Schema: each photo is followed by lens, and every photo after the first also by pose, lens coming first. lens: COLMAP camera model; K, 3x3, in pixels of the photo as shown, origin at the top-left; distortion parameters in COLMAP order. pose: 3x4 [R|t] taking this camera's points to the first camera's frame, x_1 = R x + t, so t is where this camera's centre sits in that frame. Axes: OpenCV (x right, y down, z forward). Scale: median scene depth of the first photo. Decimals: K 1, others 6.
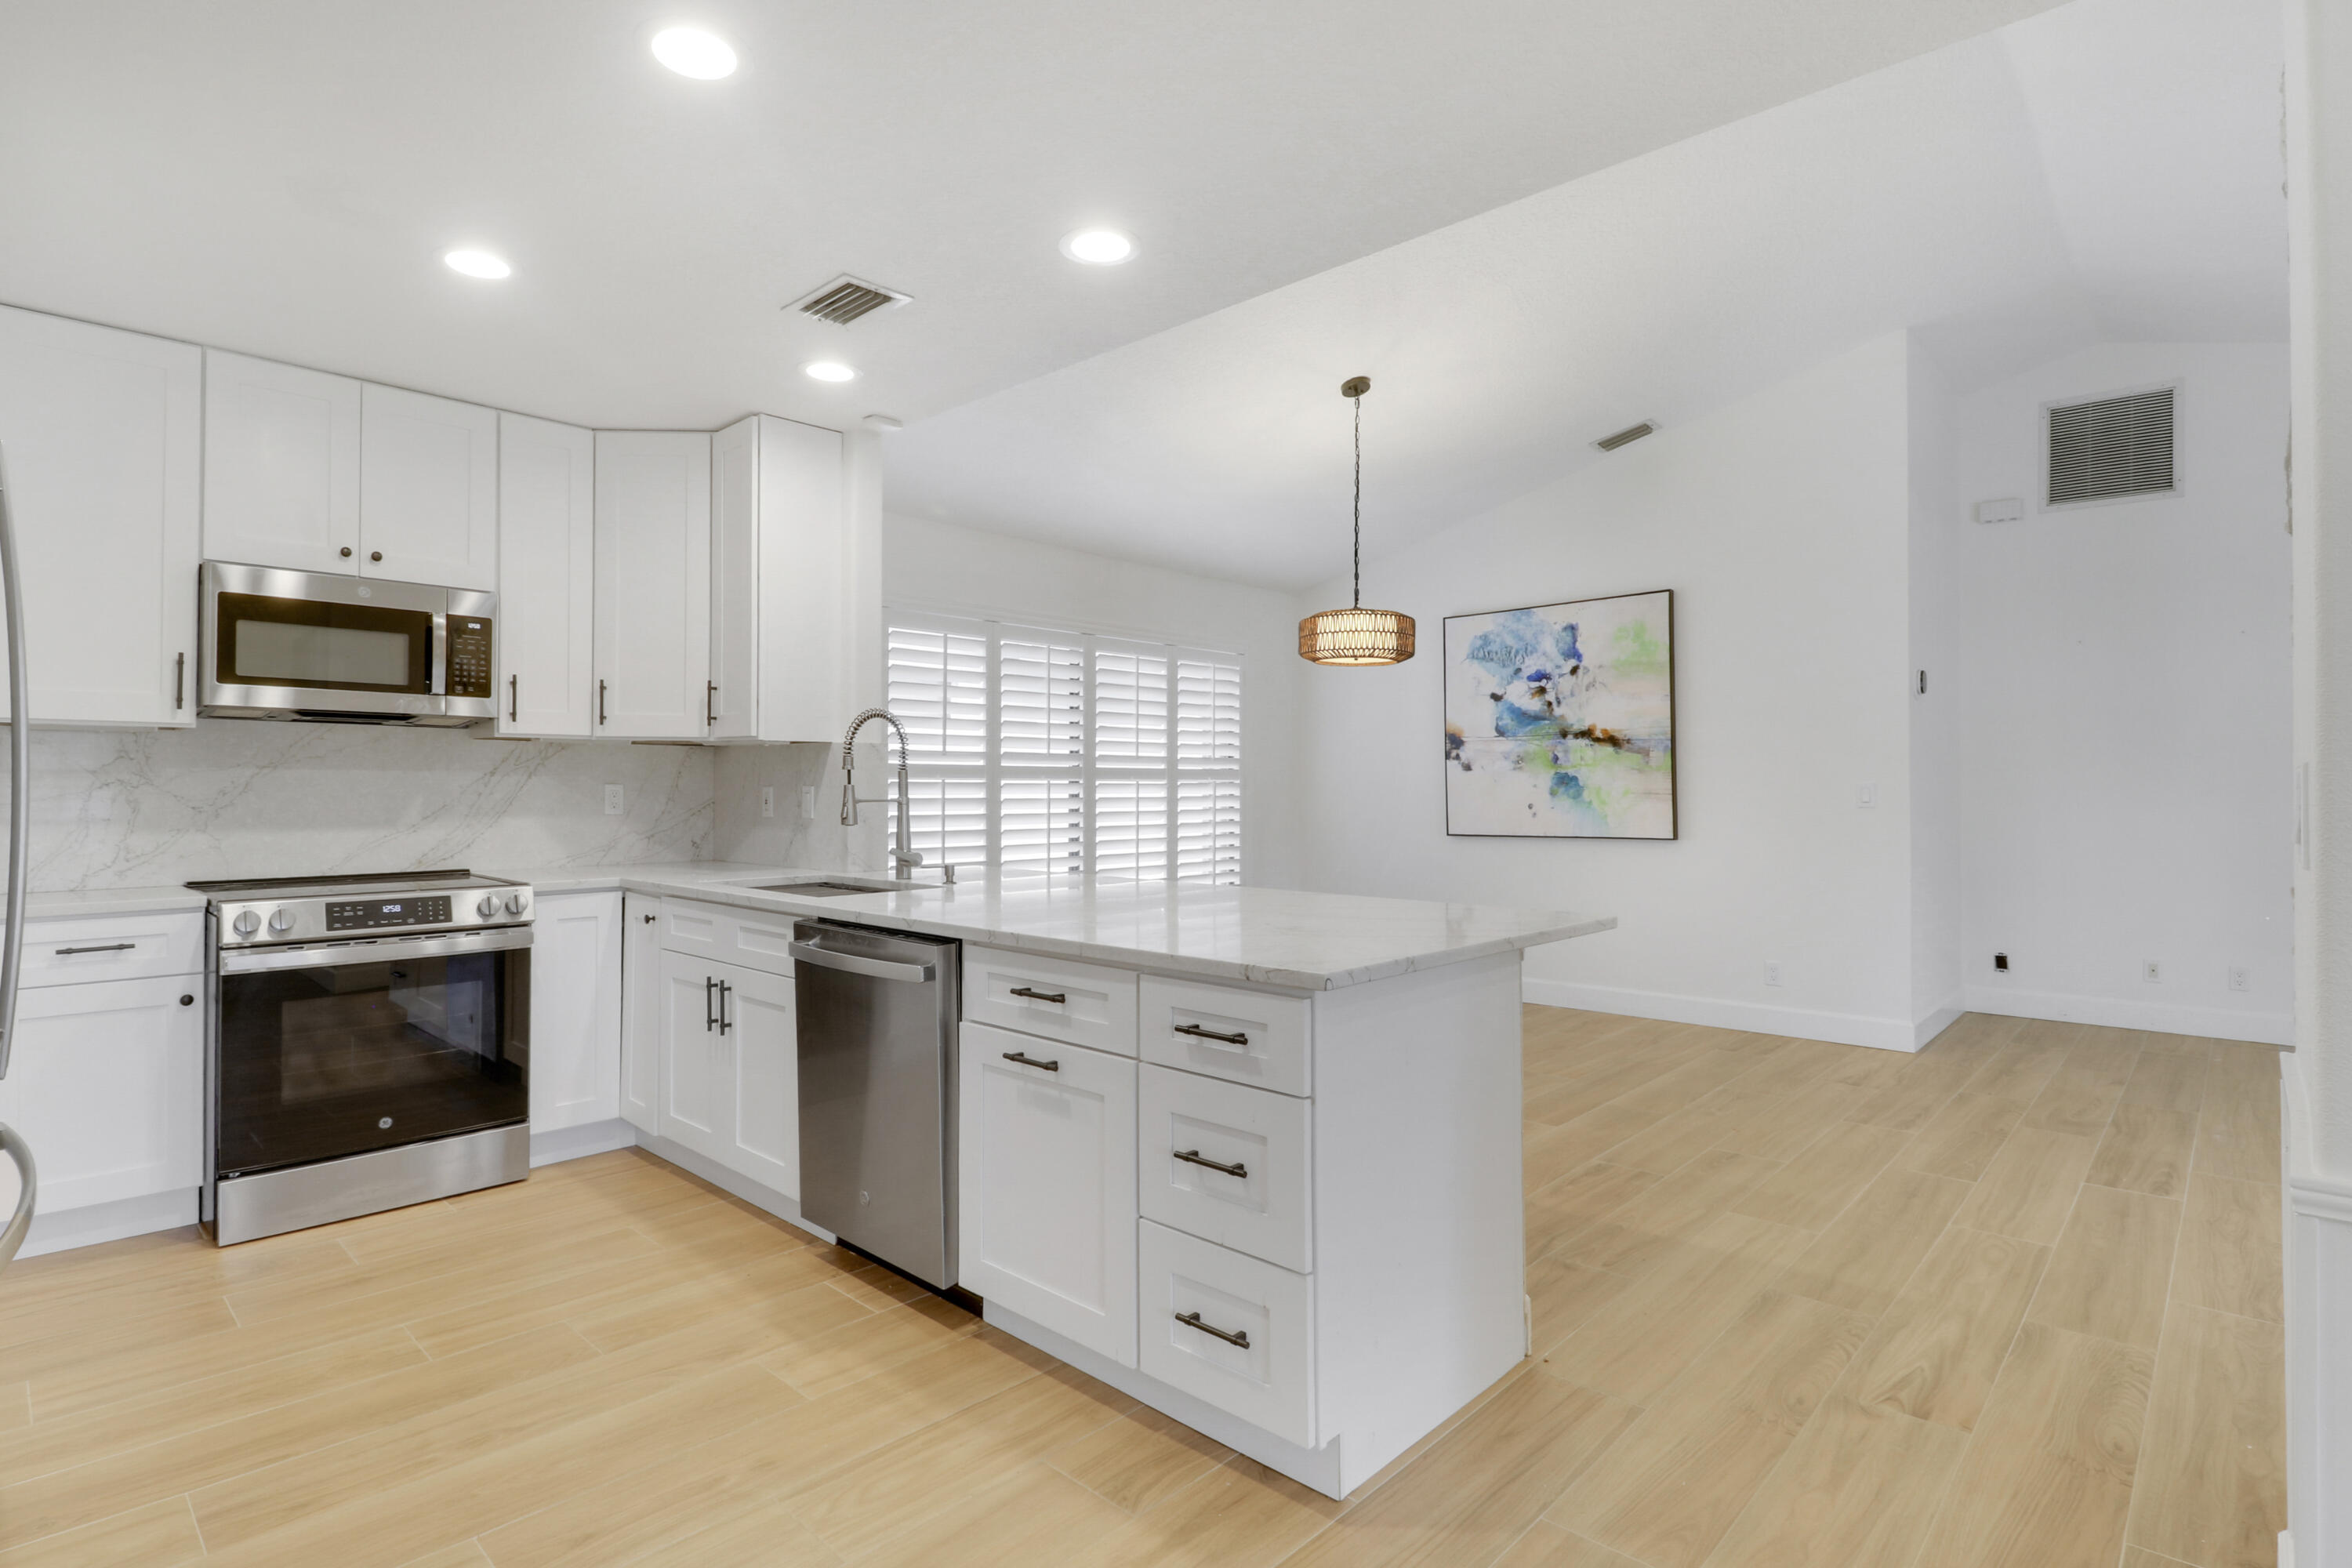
lens RADIAL K [[1144.9, 0, 1169.0], [0, 1144.9, 794.7], [0, 0, 1]] dist [-0.017048, -0.000901]
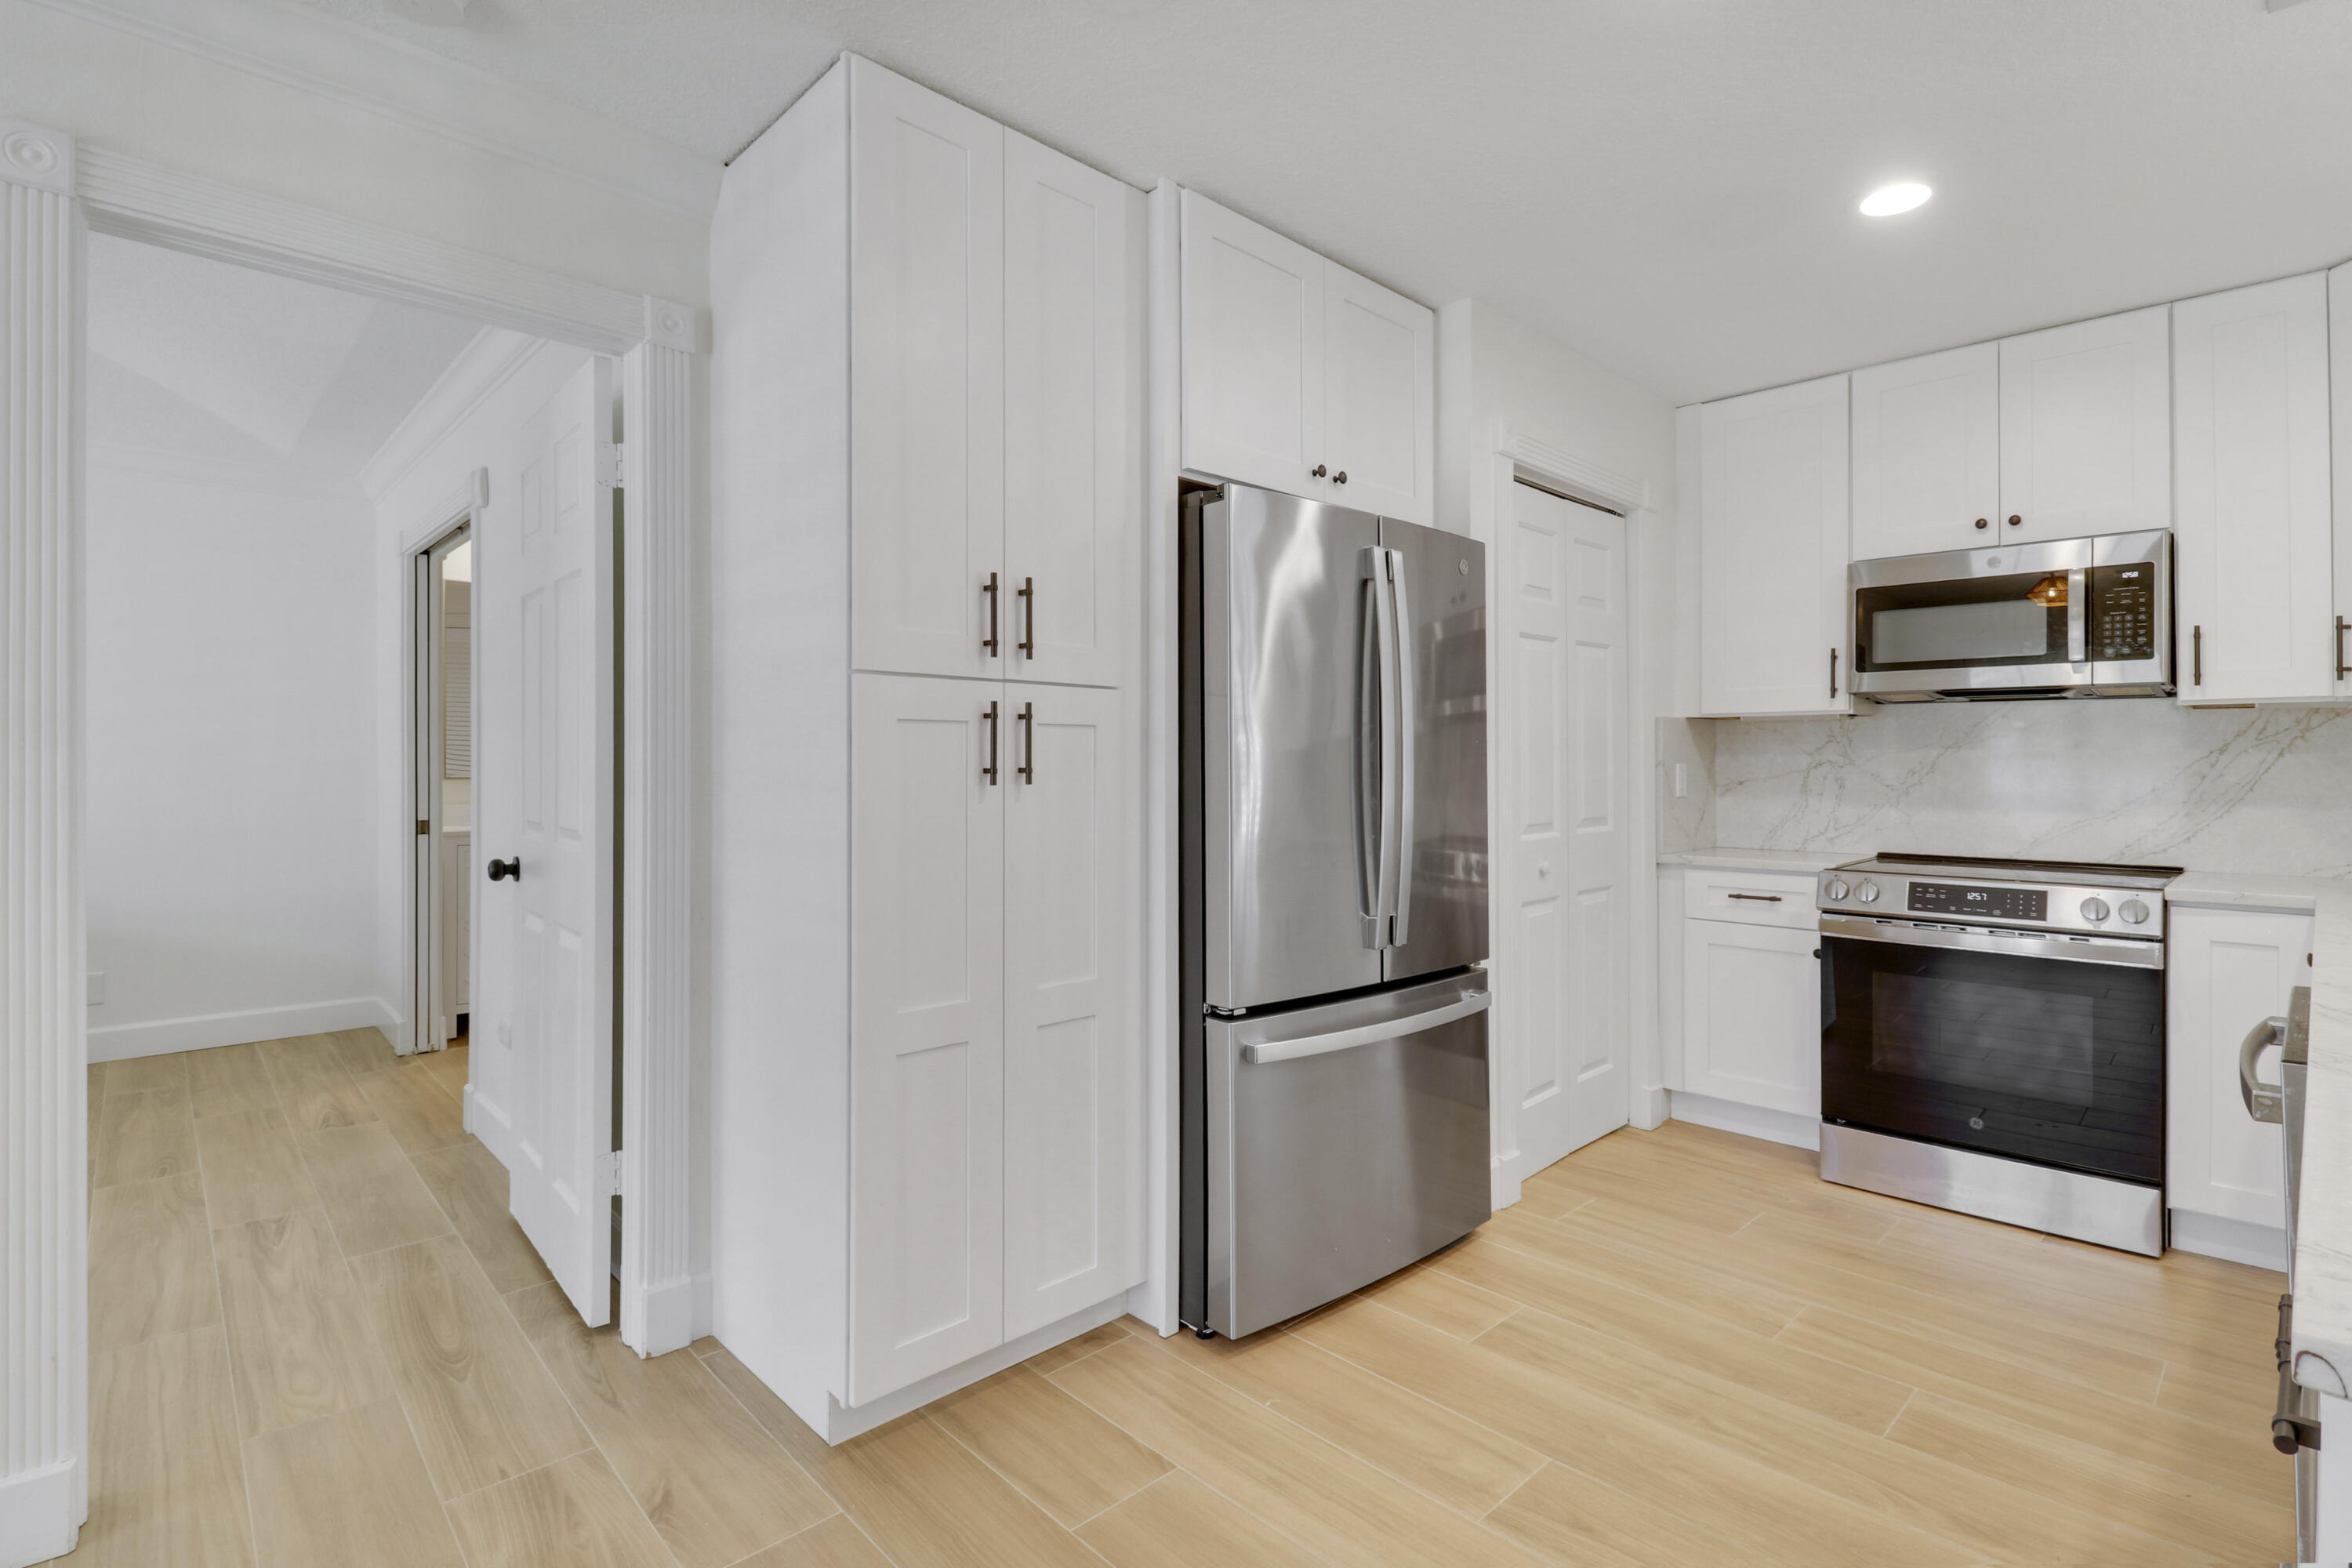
lens RADIAL K [[1126.2, 0, 1200.1], [0, 1126.2, 768.1], [0, 0, 1]] dist [-0.002971, -0.014678]
pose [[-0.038355, 0.003759, -0.999257, 0.263437], [-0.008309, 0.999957, 0.004081, -0.004330], [0.999230, 0.008459, -0.038322, 0.388987]]
